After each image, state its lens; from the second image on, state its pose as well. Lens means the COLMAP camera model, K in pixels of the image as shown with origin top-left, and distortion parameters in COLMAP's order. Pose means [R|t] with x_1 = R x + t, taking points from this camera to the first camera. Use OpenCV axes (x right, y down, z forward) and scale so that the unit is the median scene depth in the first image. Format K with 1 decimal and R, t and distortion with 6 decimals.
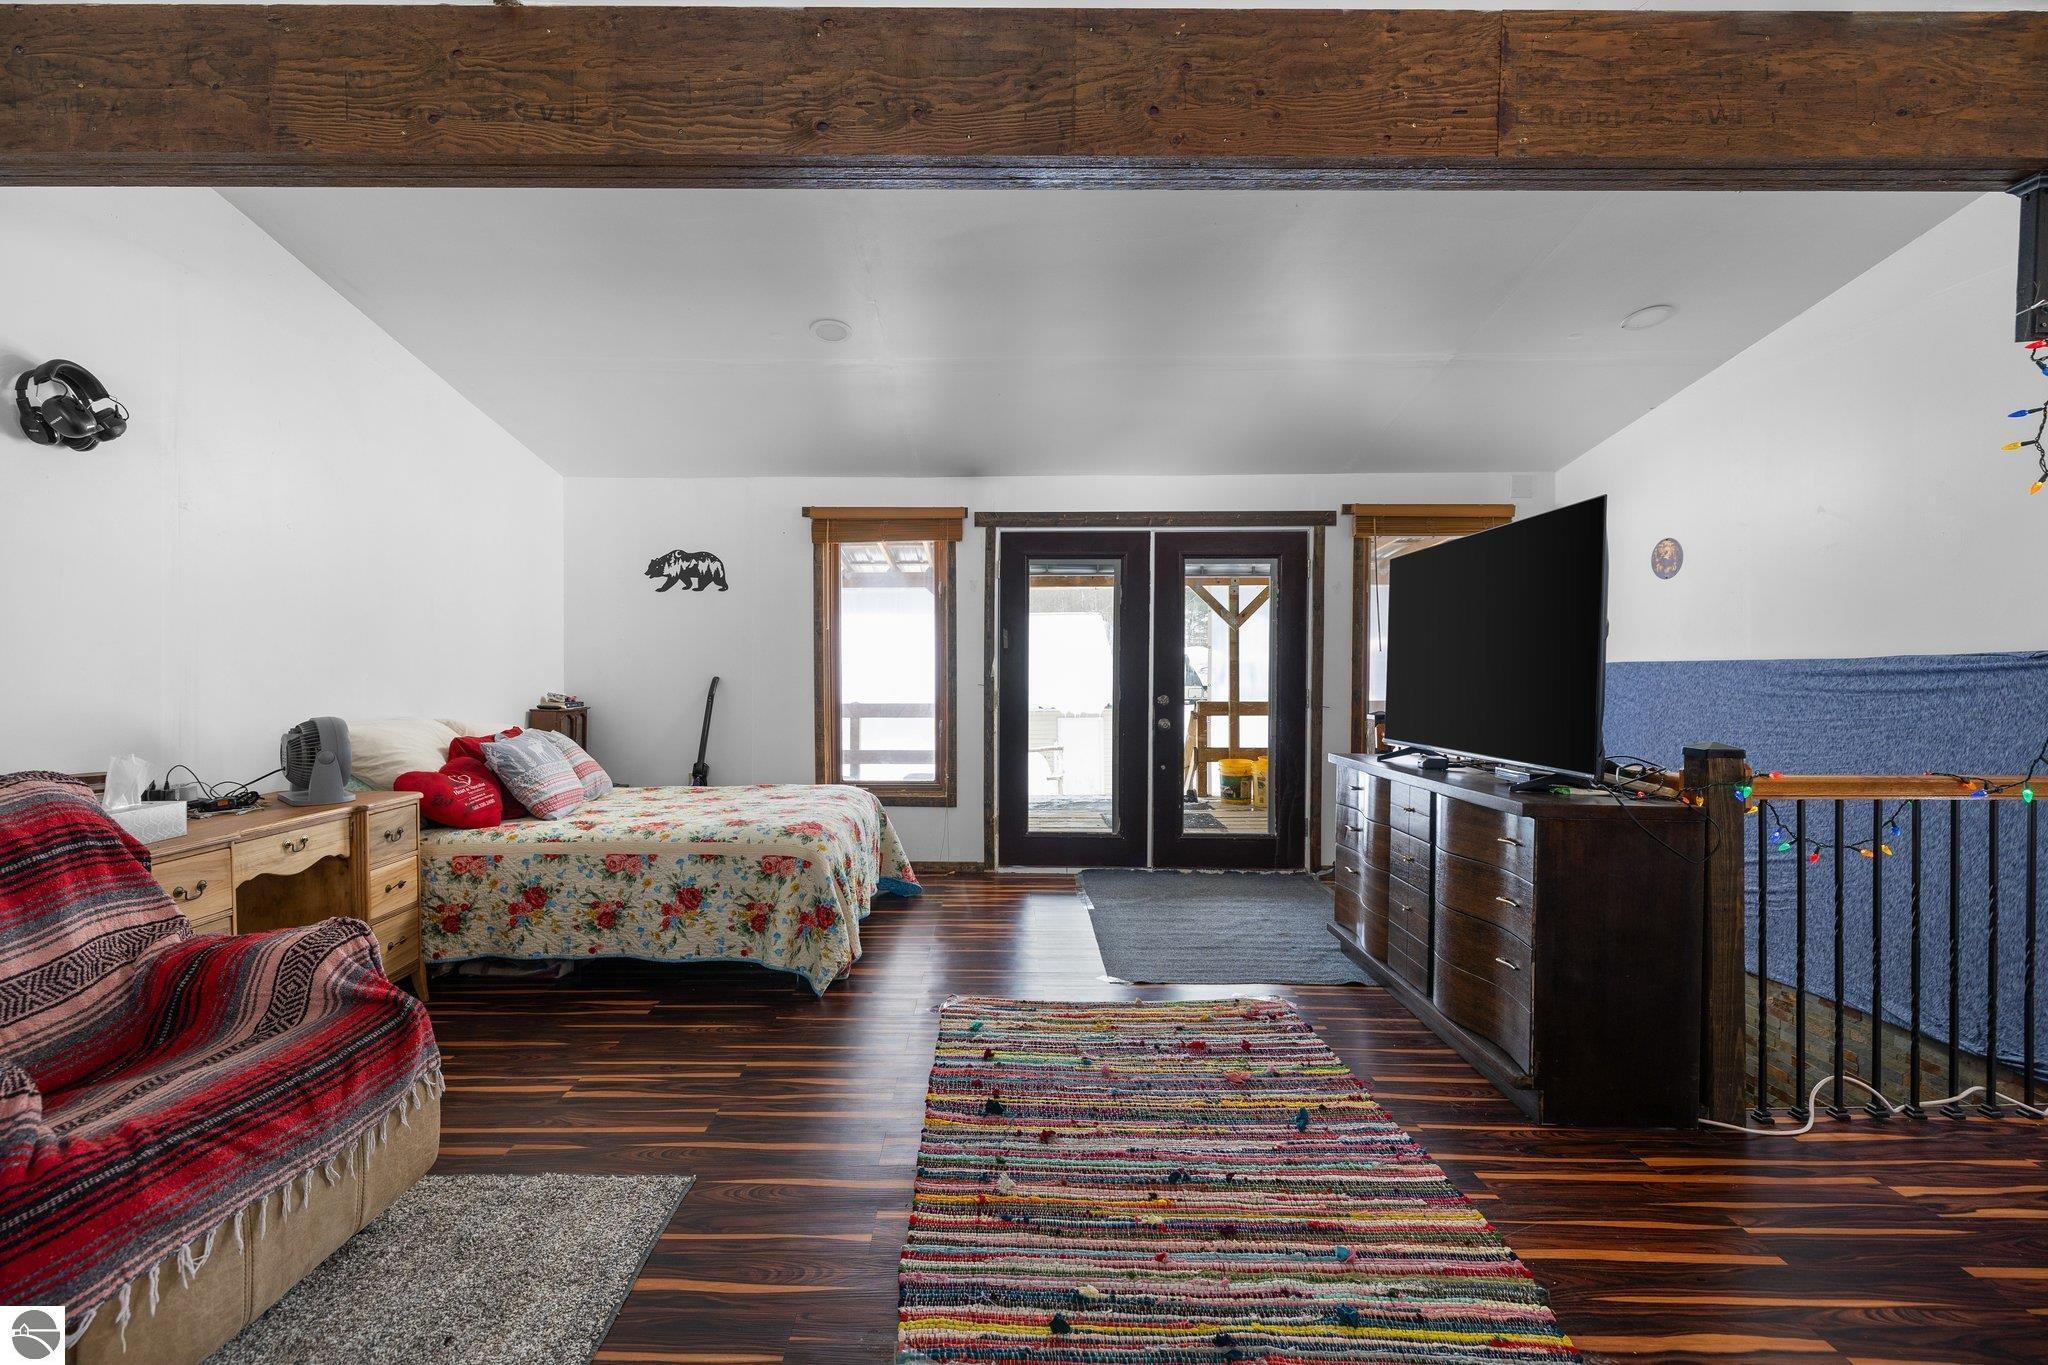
lens RADIAL K [[873.9, 0, 987.3], [0, 873.9, 682.1], [0, 0, 1]] dist [0.005405, -0.001187]
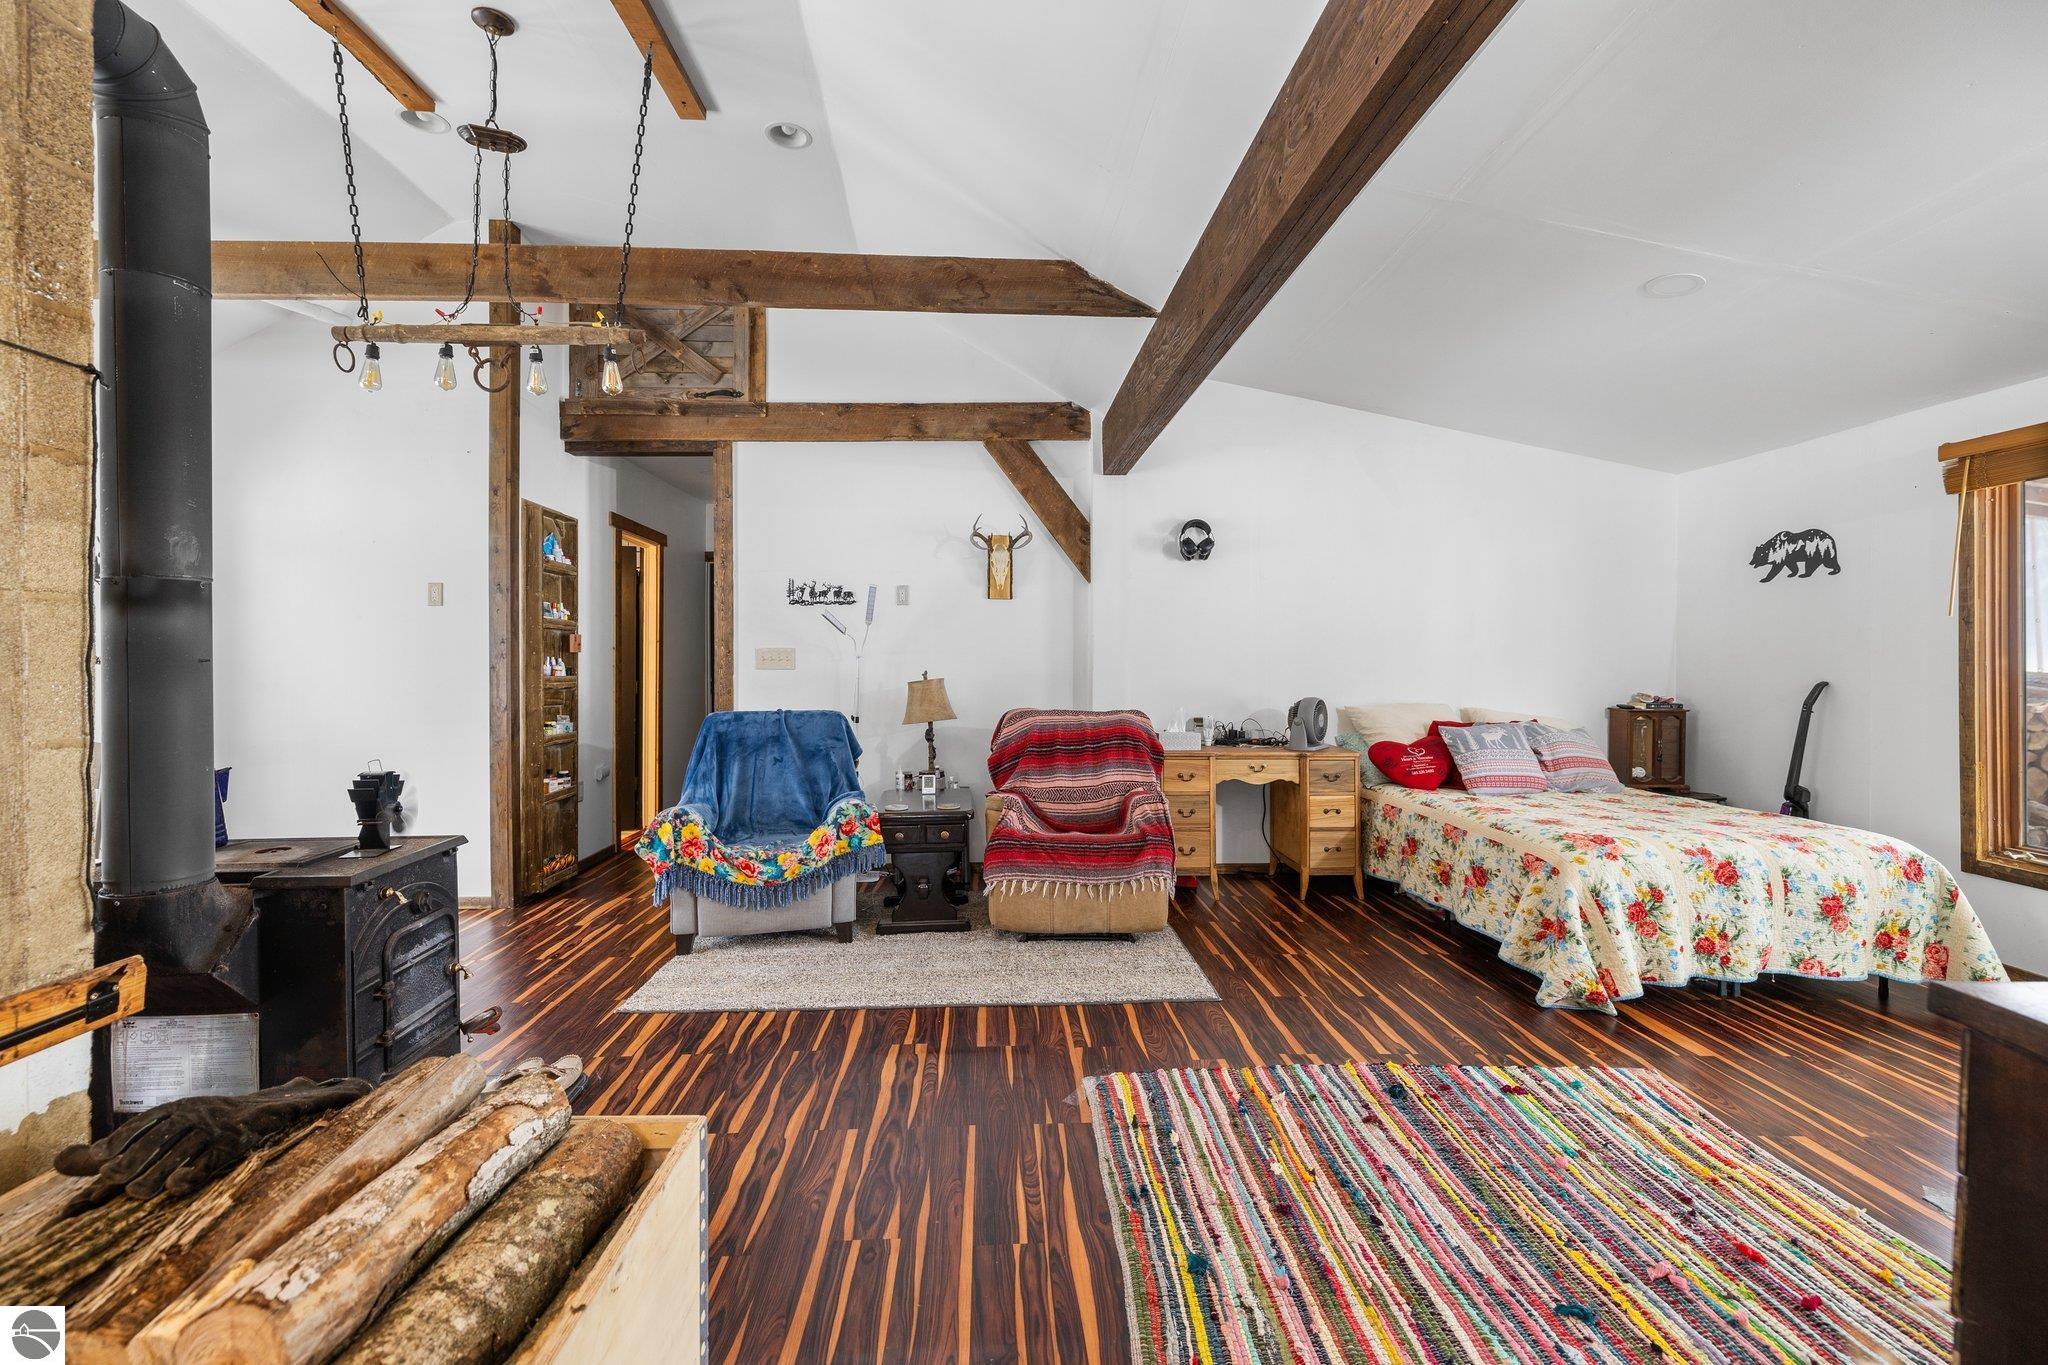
lens RADIAL K [[873.9, 0, 1019.8], [0, 873.9, 658.8], [0, 0, 1]] dist [0.005405, -0.001187]
pose [[0.050741, -0.001264, -0.998711, 0.907587], [-0.023750, 0.999715, -0.002472, -0.014577], [0.998429, 0.023844, 0.050697, 0.429668]]
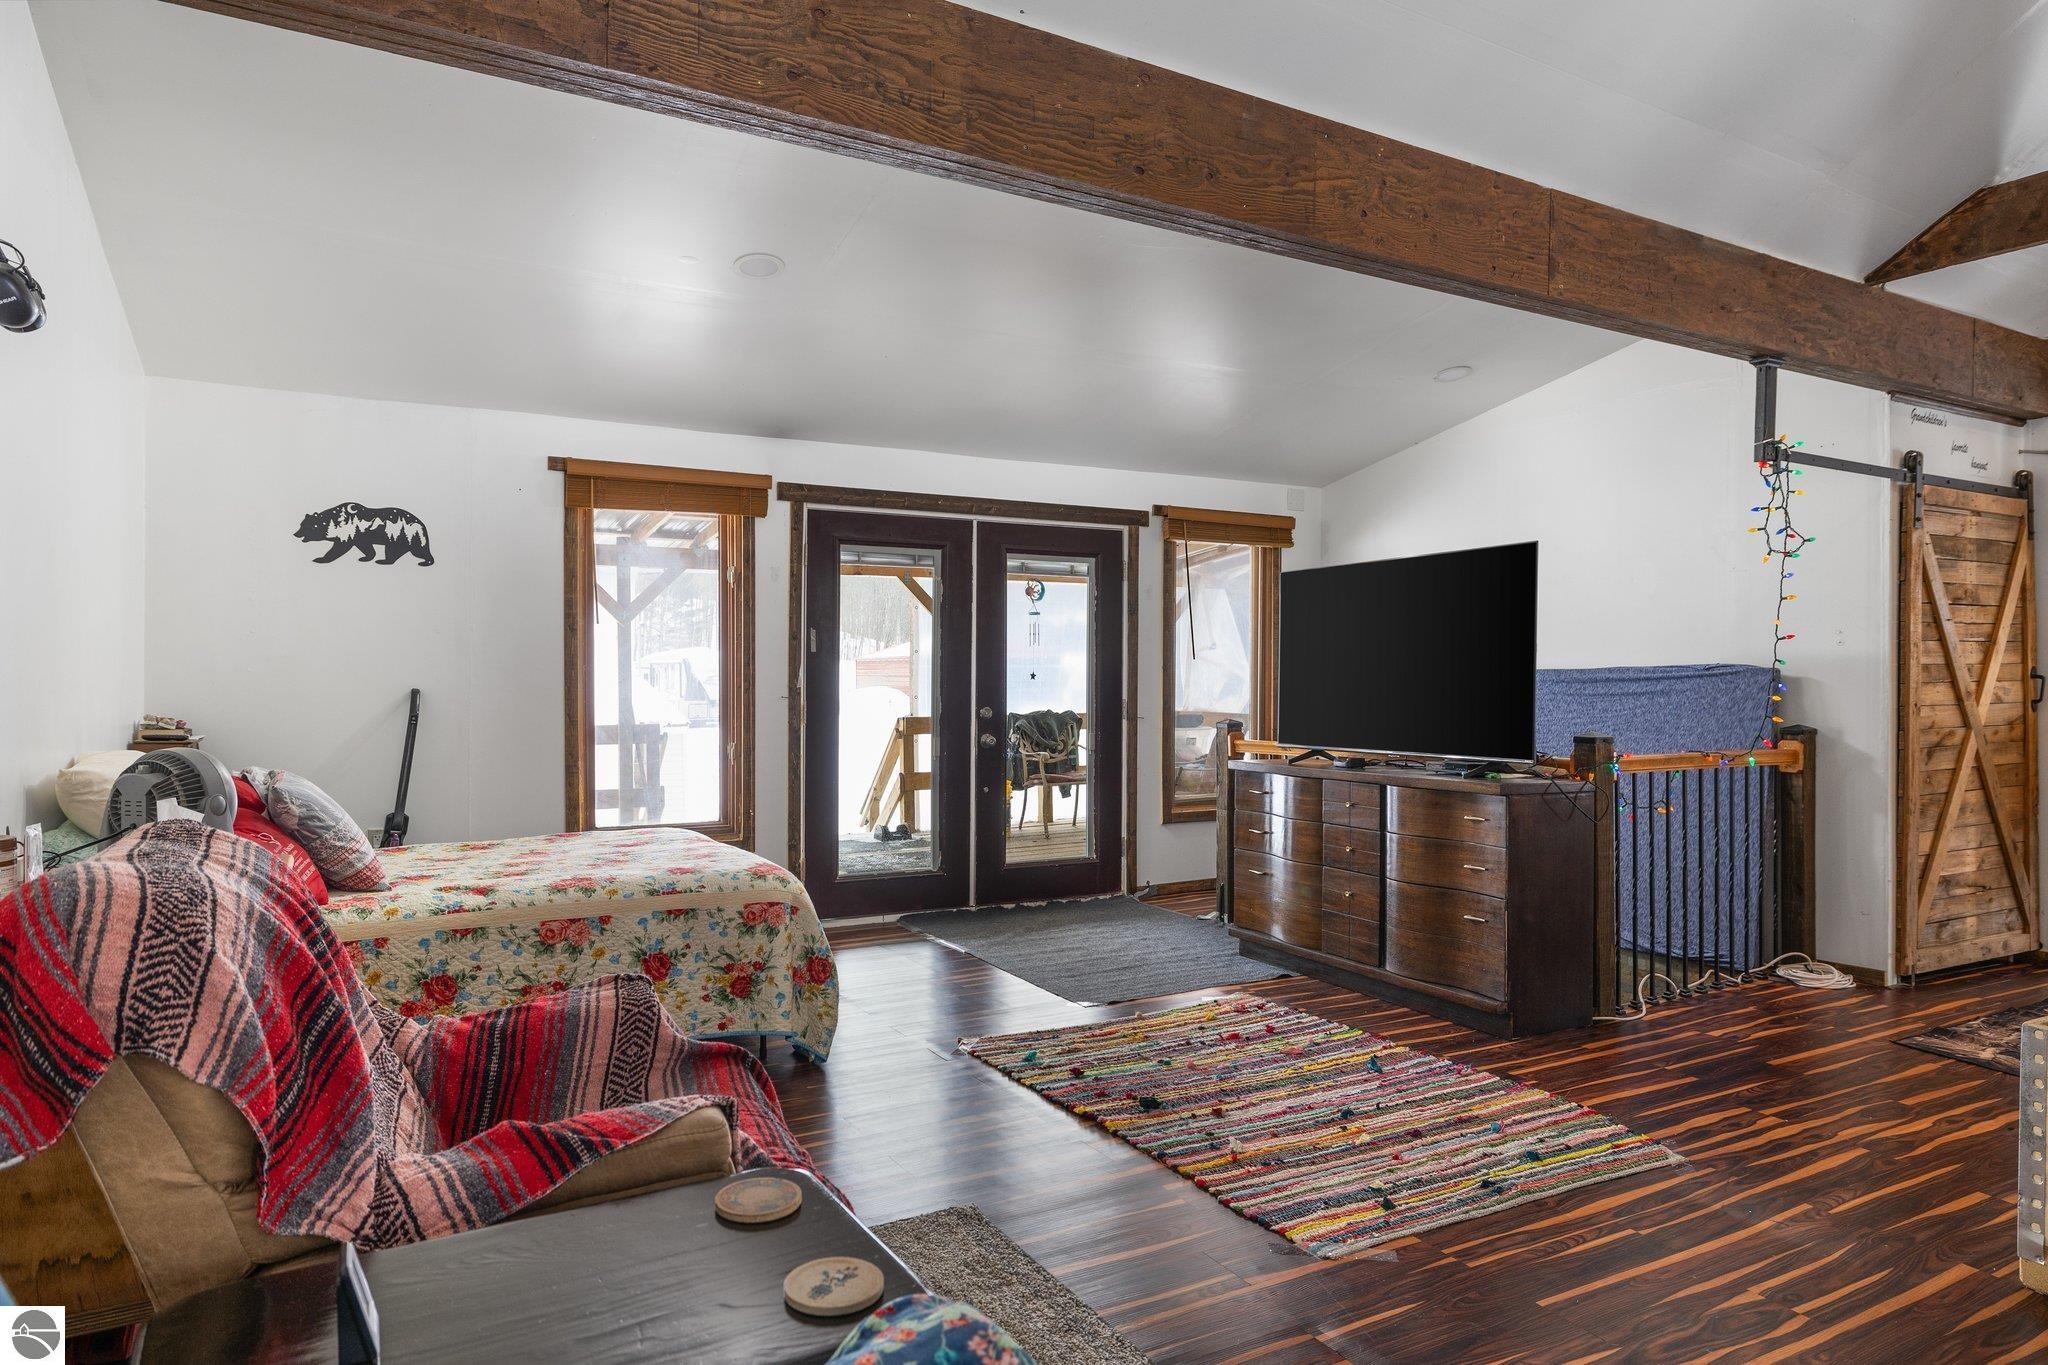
lens RADIAL K [[1217.5, 0, 1014.0], [0, 1217.5, 684.9], [0, 0, 1]] dist [0.000058, 0.000299]
pose [[0.869982, -0.003185, 0.493073, -0.735083], [0.007975, 0.999939, -0.007612, 0.003826], [-0.493019, 0.010555, 0.869955, -0.148640]]
